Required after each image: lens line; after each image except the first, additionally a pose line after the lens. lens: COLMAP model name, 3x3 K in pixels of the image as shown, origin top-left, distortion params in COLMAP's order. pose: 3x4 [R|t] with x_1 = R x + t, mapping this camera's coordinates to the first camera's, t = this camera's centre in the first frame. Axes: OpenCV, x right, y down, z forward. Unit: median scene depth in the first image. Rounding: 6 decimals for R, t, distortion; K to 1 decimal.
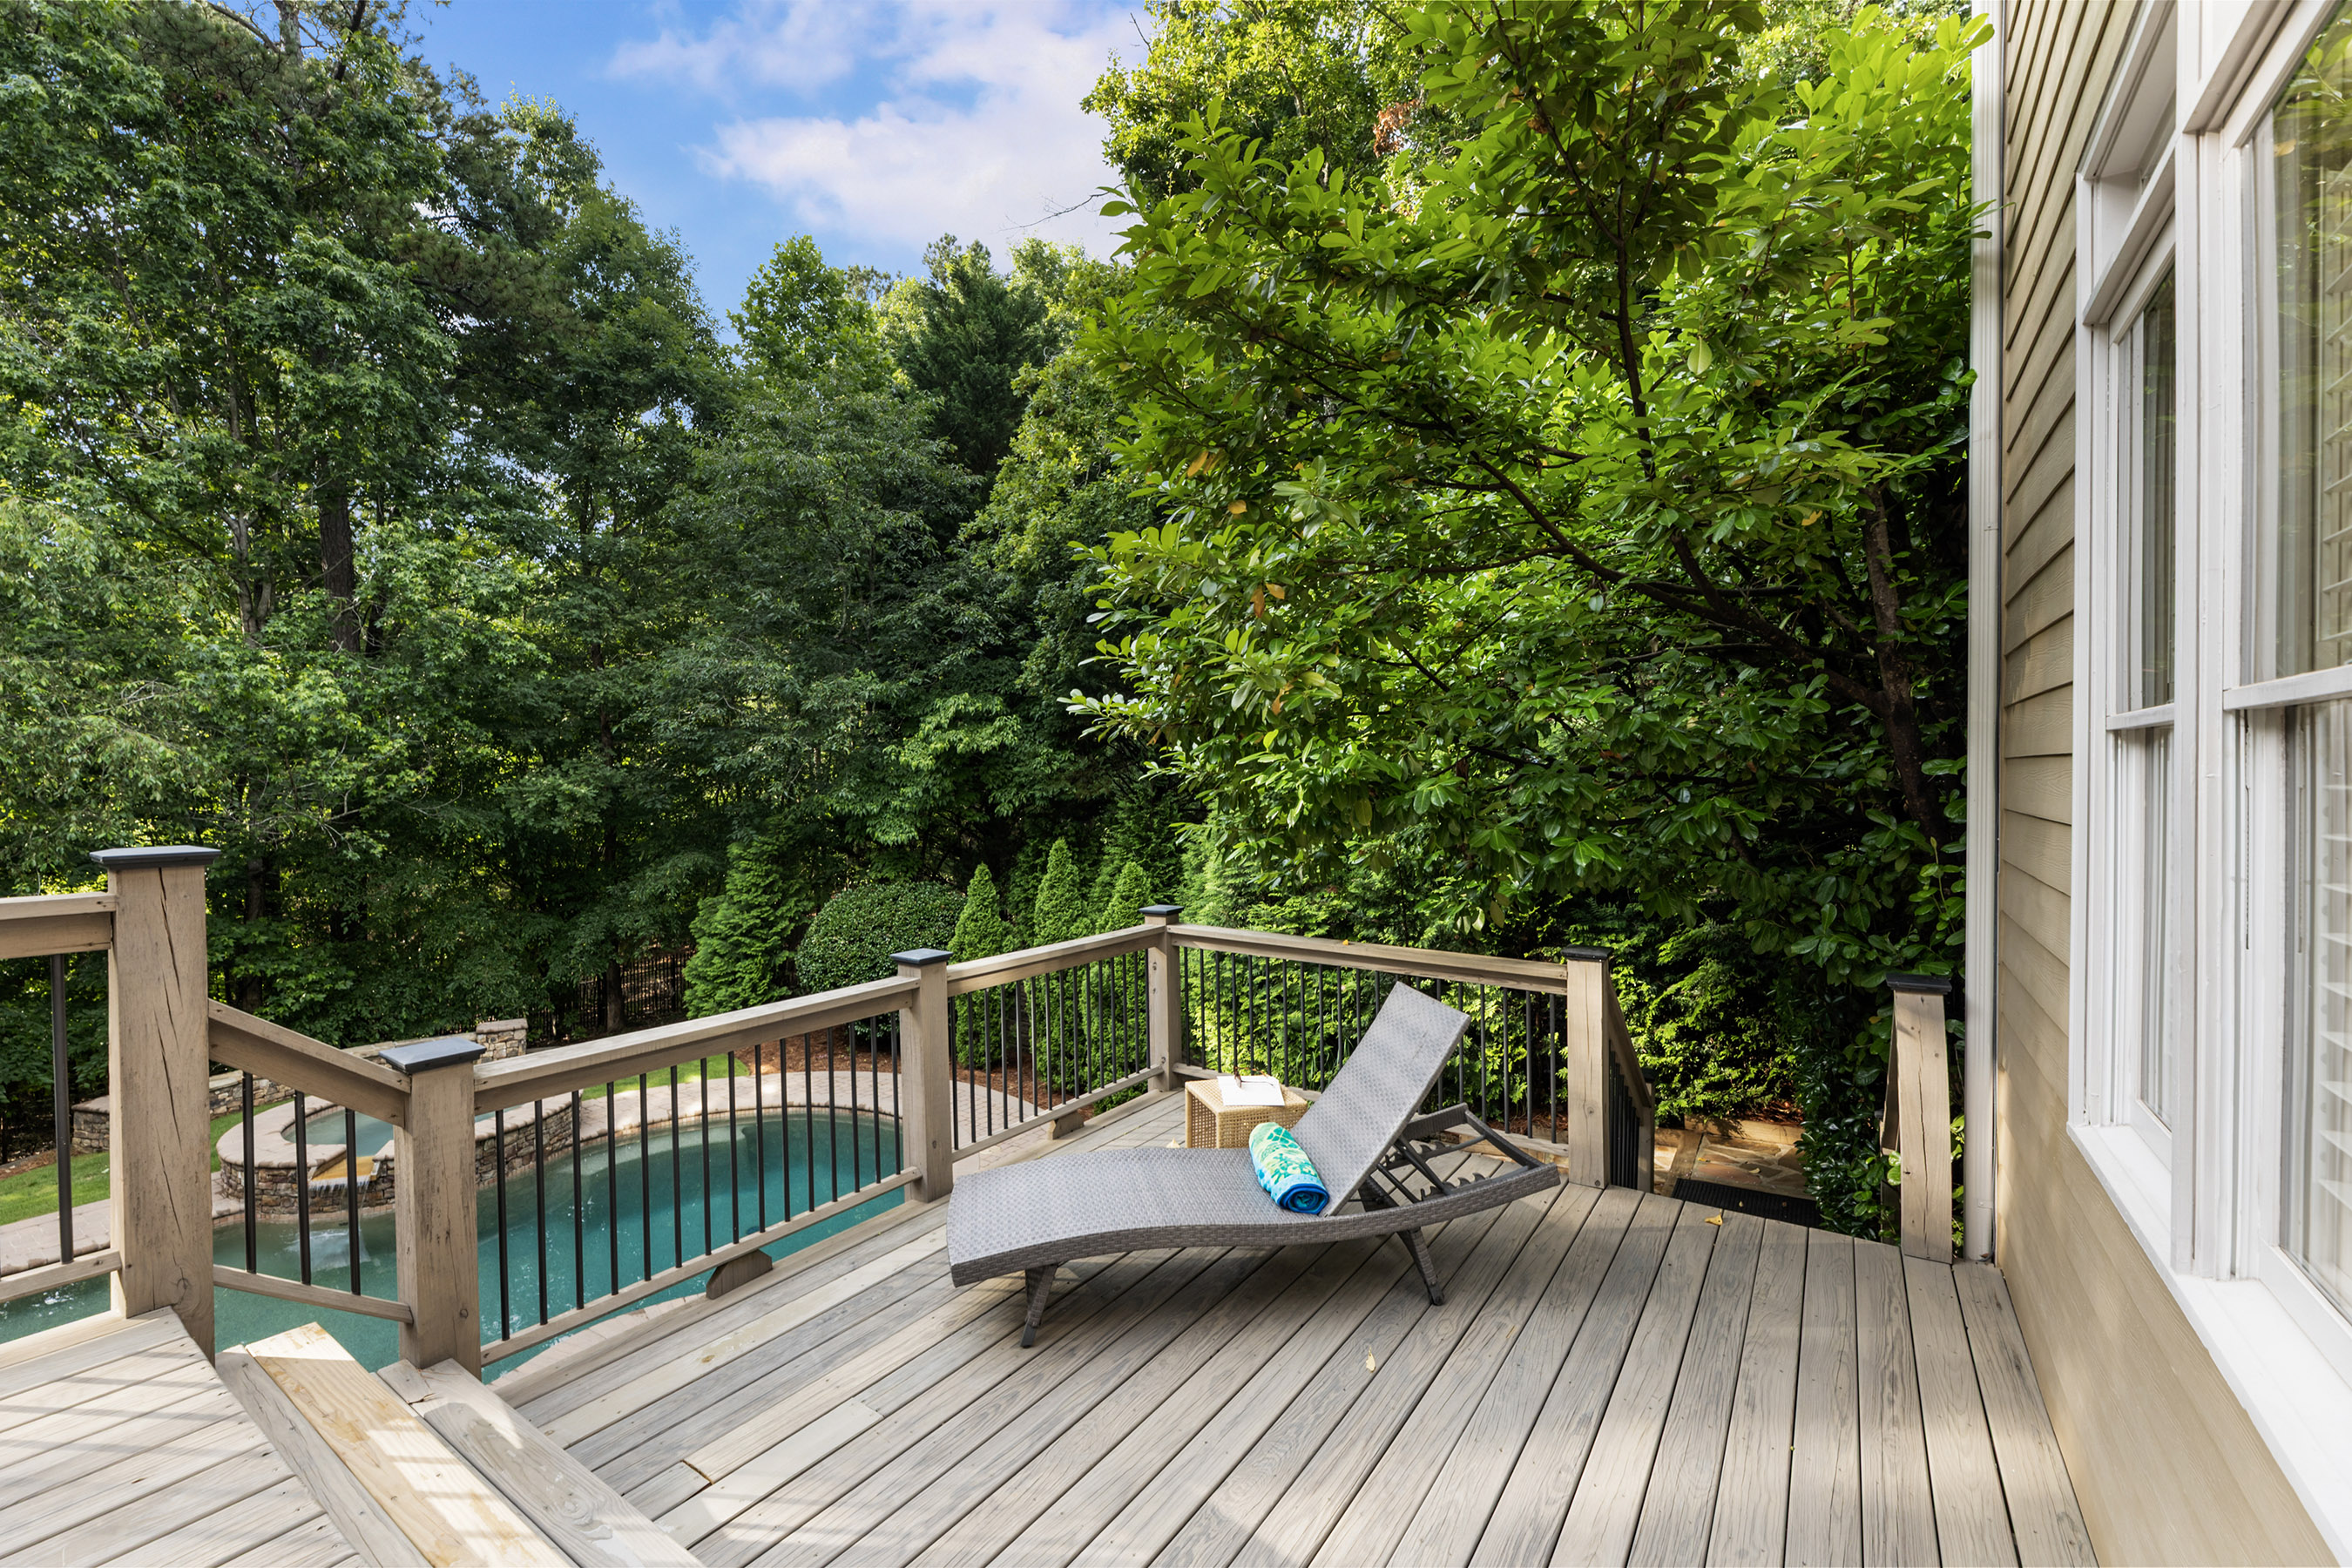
lens RADIAL K [[979.3, 0, 1174.3], [0, 979.3, 781.6], [0, 0, 1]] dist [-0.001457, -0.000008]
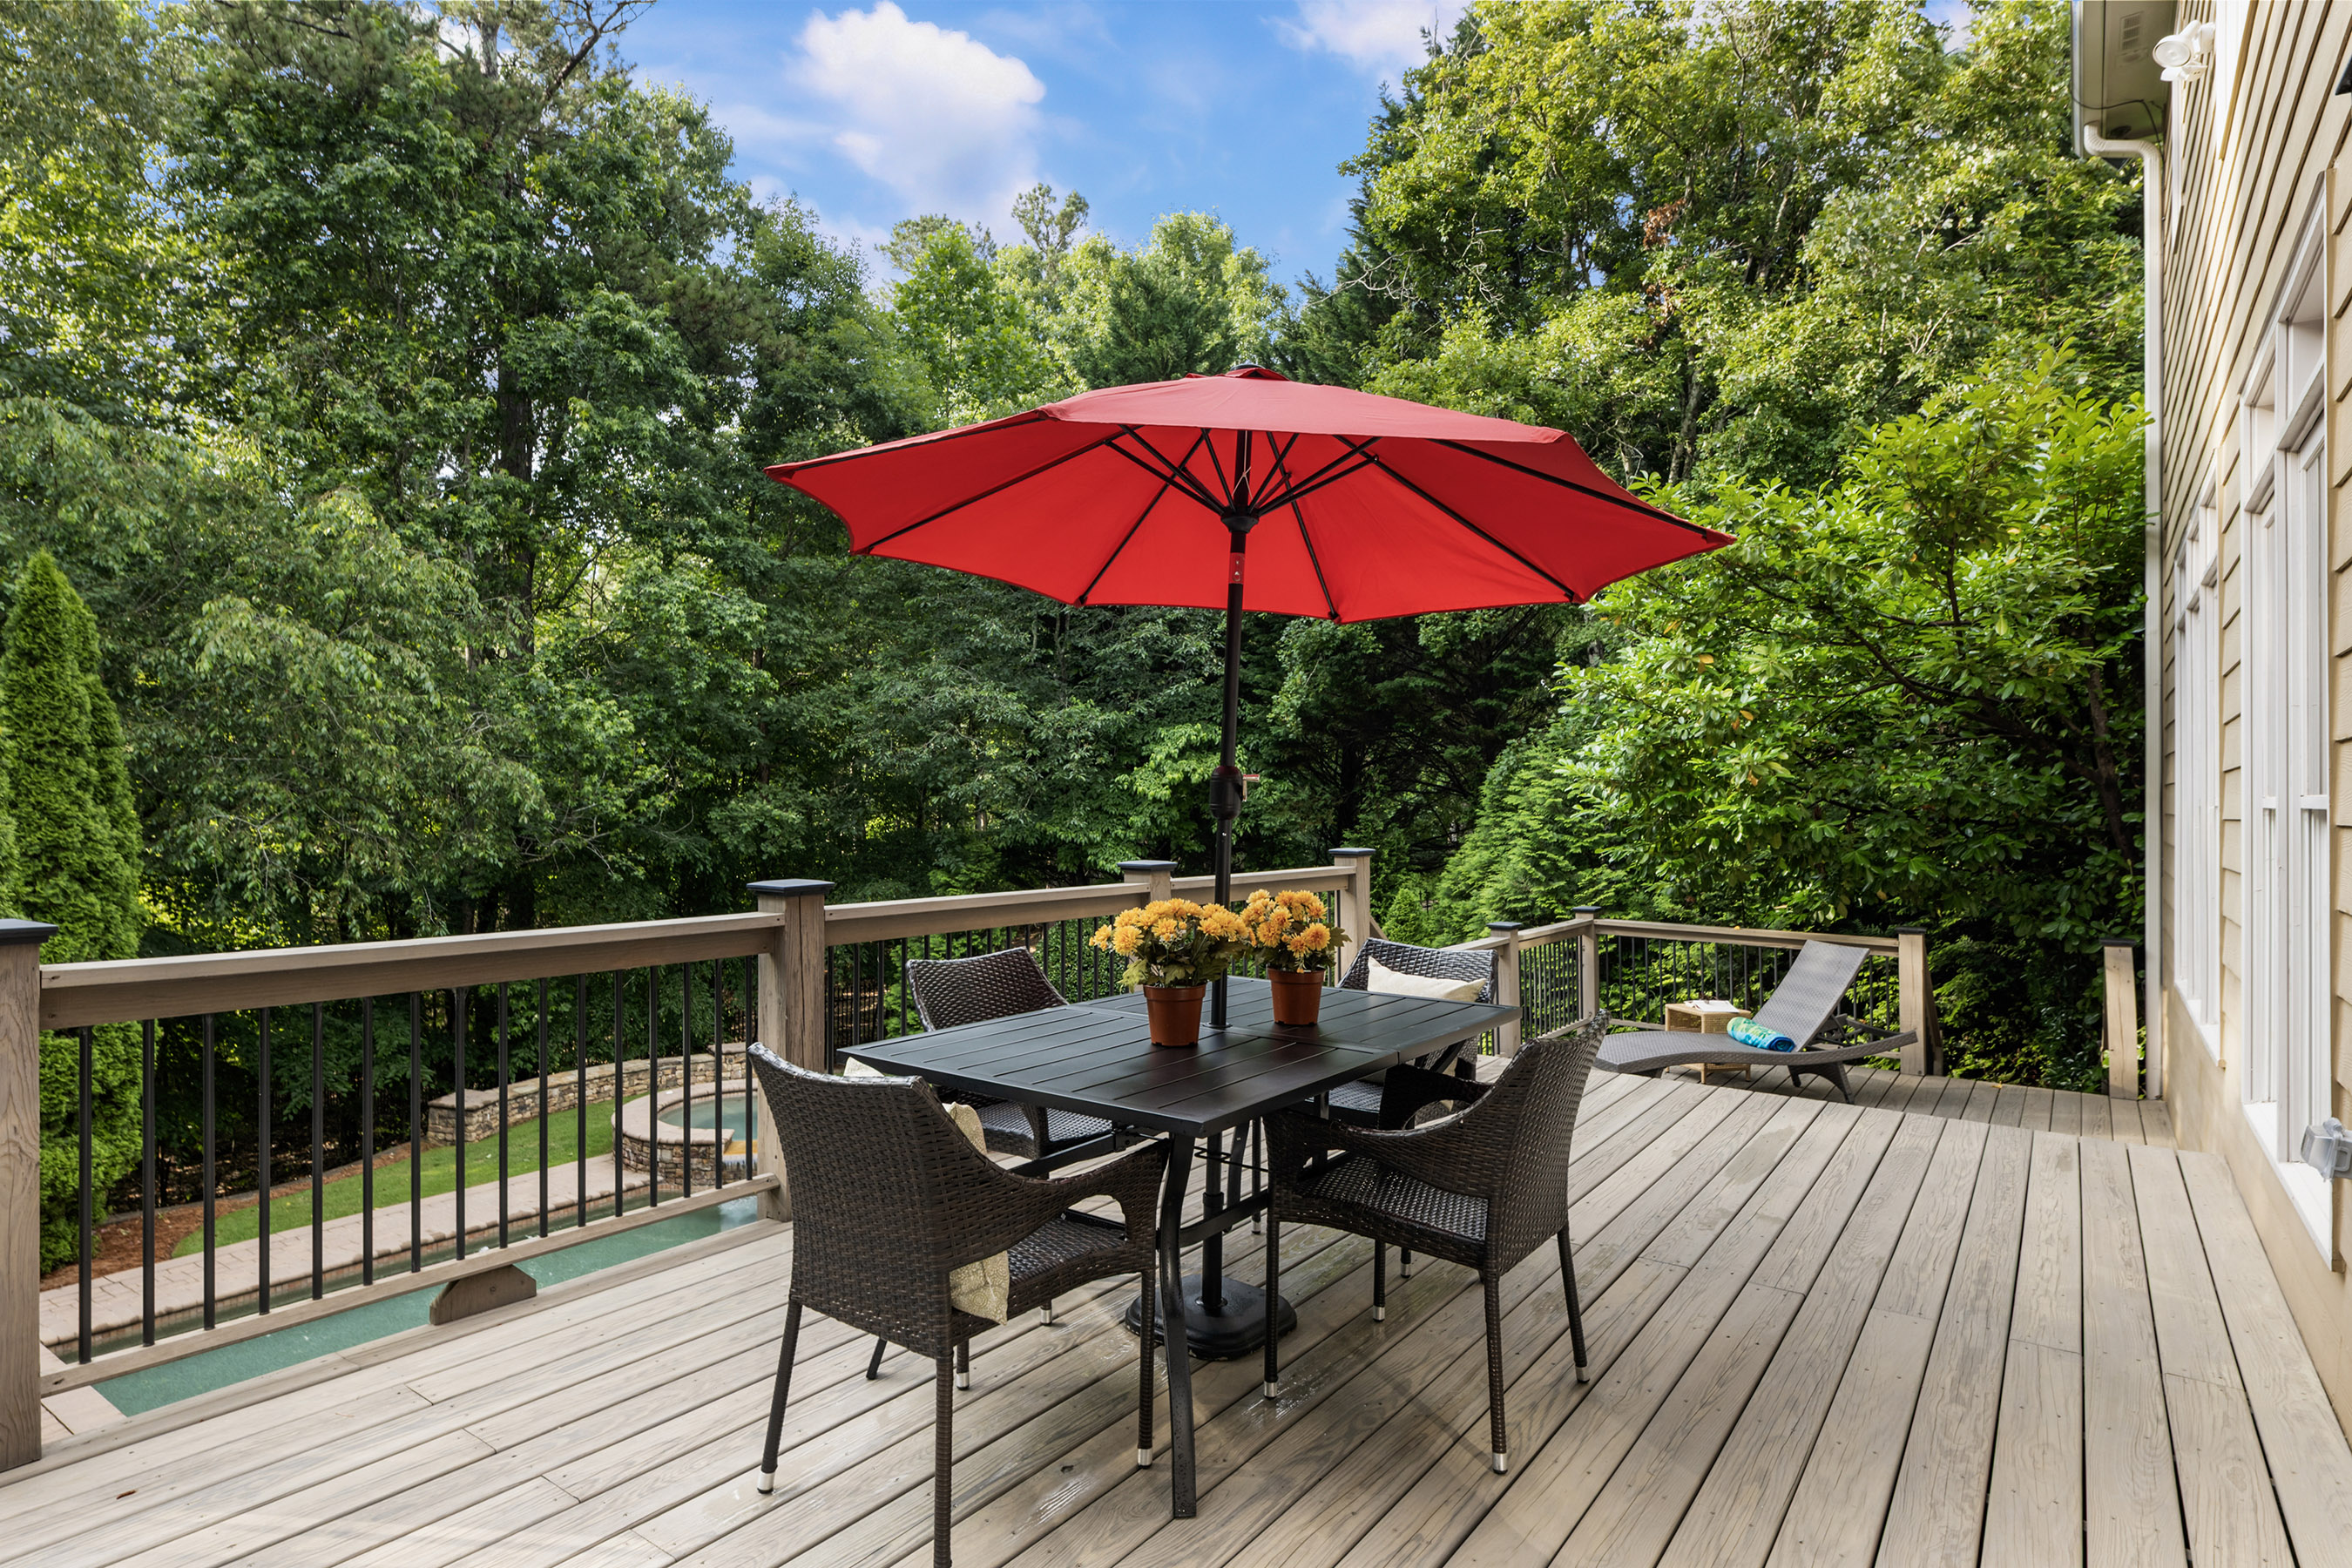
lens RADIAL K [[1247.4, 0, 1180.5], [0, 1247.4, 781.2], [0, 0, 1]] dist [-0.002069, -0.000799]
pose [[0.999545, 0.008141, -0.029034, -0.201644], [-0.008733, 0.999755, -0.020332, -0.004729], [0.028861, 0.020576, 0.999372, -0.302856]]
